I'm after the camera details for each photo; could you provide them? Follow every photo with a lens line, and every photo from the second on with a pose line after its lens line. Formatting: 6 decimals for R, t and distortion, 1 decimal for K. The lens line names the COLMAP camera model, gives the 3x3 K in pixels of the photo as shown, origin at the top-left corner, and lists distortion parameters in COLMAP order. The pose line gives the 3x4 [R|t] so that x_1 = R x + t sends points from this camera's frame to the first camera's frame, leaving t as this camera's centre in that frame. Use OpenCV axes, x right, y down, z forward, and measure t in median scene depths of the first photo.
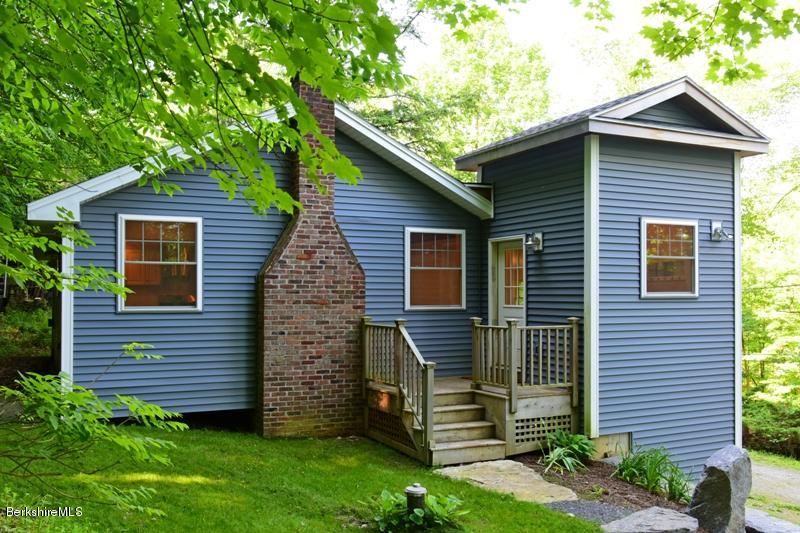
lens RADIAL K [[735.1, 0, 400.2], [0, 735.1, 283.6], [0, 0, 1]] dist [-0.006876, -0.009334]
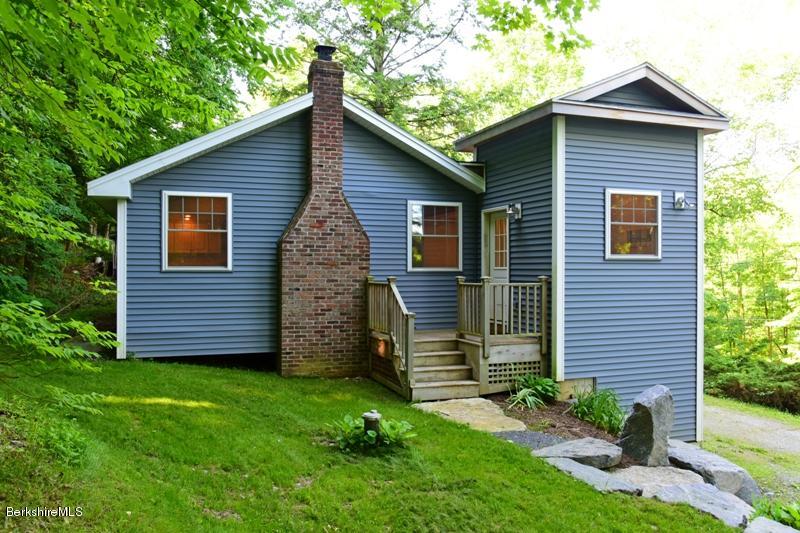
lens RADIAL K [[636.0, 0, 400.0], [0, 636.0, 266.5], [0, 0, 1]] dist [-0.023562, -0.000093]
pose [[0.994345, 0.000566, -0.106195, 0.115670], [0.000529, 0.999947, 0.010287, 0.020058], [0.106195, -0.010285, 0.994292, -0.007463]]
